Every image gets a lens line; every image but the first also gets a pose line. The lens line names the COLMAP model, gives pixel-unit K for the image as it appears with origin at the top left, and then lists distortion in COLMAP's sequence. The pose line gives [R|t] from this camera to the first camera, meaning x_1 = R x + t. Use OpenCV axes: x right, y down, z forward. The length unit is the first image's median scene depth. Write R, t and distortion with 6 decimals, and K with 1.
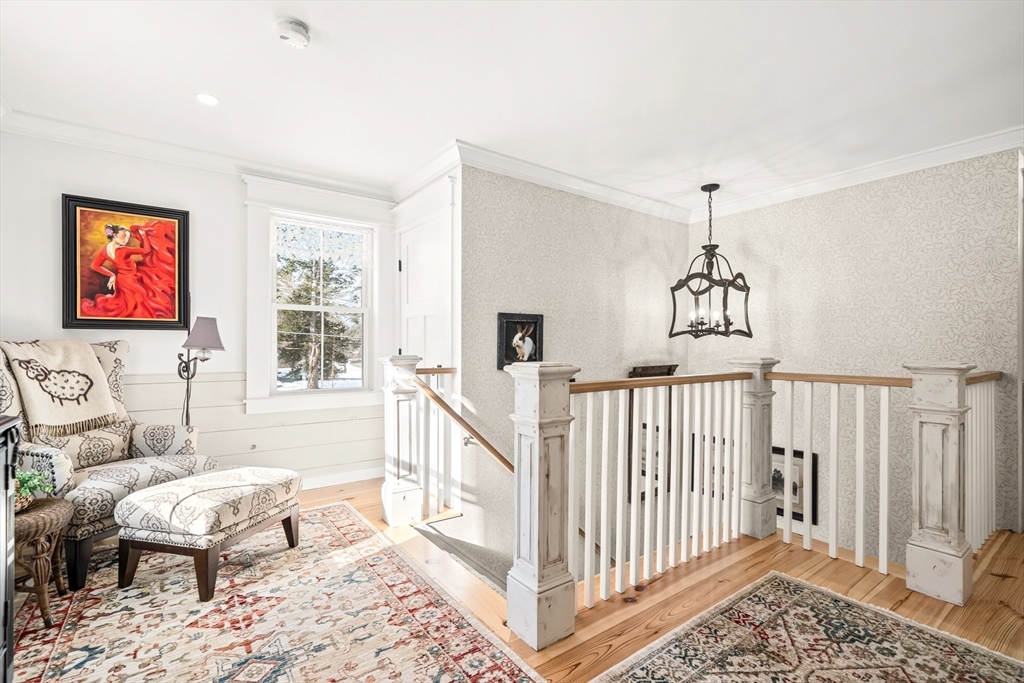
lens RADIAL K [[471.0, 0, 509.0], [0, 471.0, 343.8], [0, 0, 1]] dist [0.001978, 0.000274]
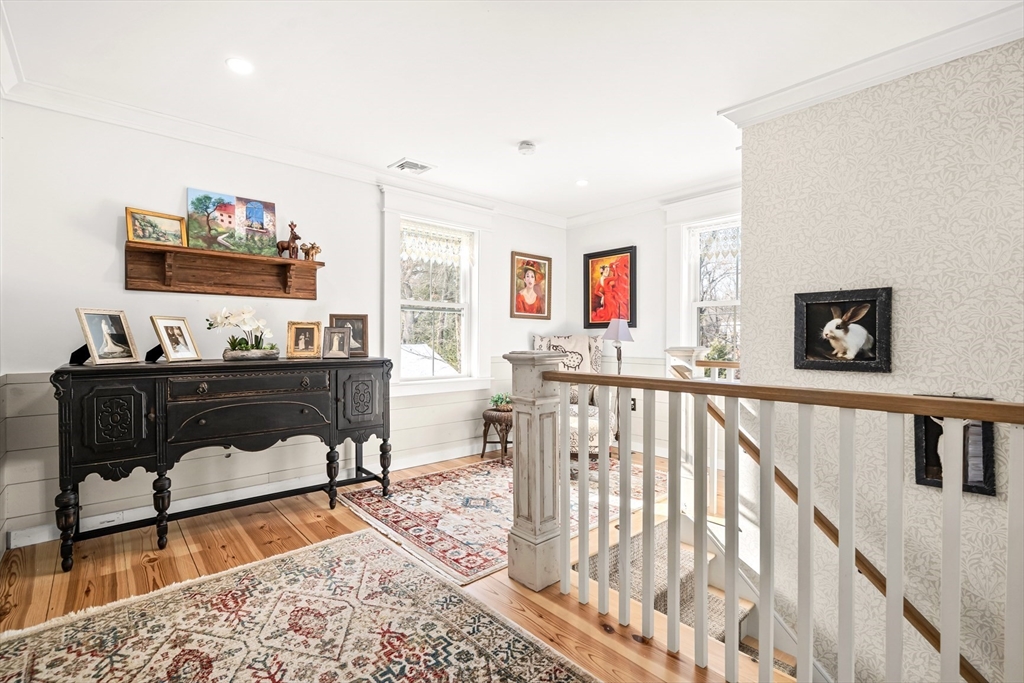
lens RADIAL K [[471.0, 0, 508.7], [0, 471.0, 341.5], [0, 0, 1]] dist [0.001978, 0.000274]
pose [[0.084338, 0.003604, -0.996431, 0.767763], [0.000476, 0.999993, 0.003657, 0.008666], [0.996437, -0.000782, 0.084336, 0.518659]]
